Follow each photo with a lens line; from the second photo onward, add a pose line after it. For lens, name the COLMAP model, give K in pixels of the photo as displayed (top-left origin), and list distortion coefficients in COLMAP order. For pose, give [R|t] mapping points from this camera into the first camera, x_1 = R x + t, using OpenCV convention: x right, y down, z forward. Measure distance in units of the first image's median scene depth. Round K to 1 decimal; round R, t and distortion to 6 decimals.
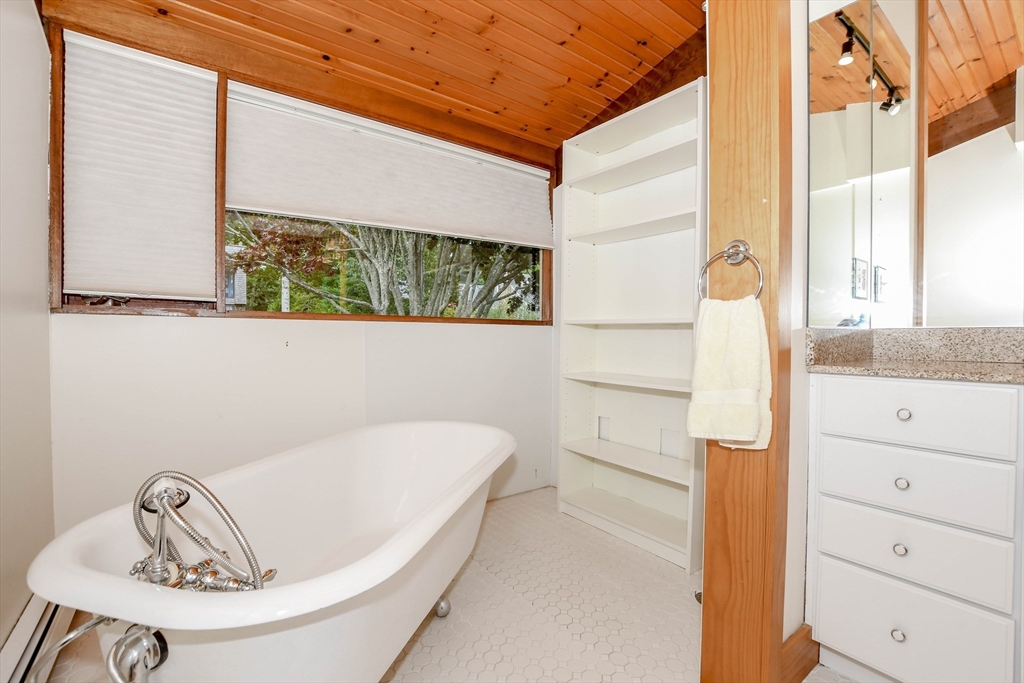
lens RADIAL K [[462.4, 0, 510.0], [0, 462.4, 341.8], [0, 0, 1]] dist [-0.035914, 0.007432]
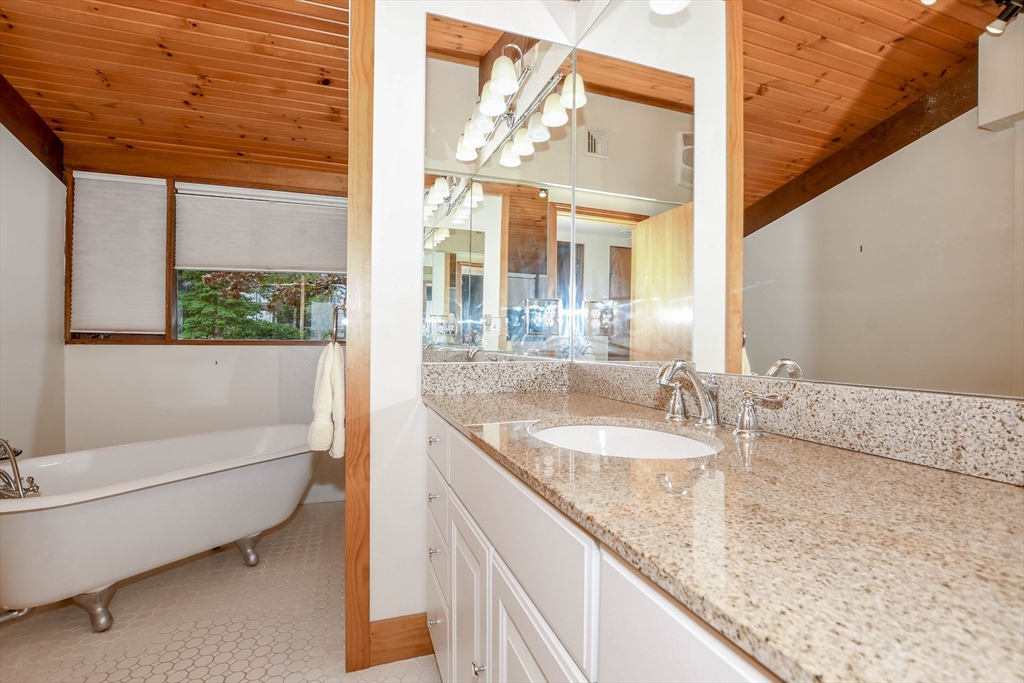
lens RADIAL K [[462.4, 0, 510.0], [0, 462.4, 341.8], [0, 0, 1]] dist [-0.035914, 0.007432]
pose [[0.951508, 0.000871, -0.307622, 1.002328], [-0.005195, 0.999899, -0.013238, -0.060017], [0.307579, 0.014195, 0.951417, -0.058743]]
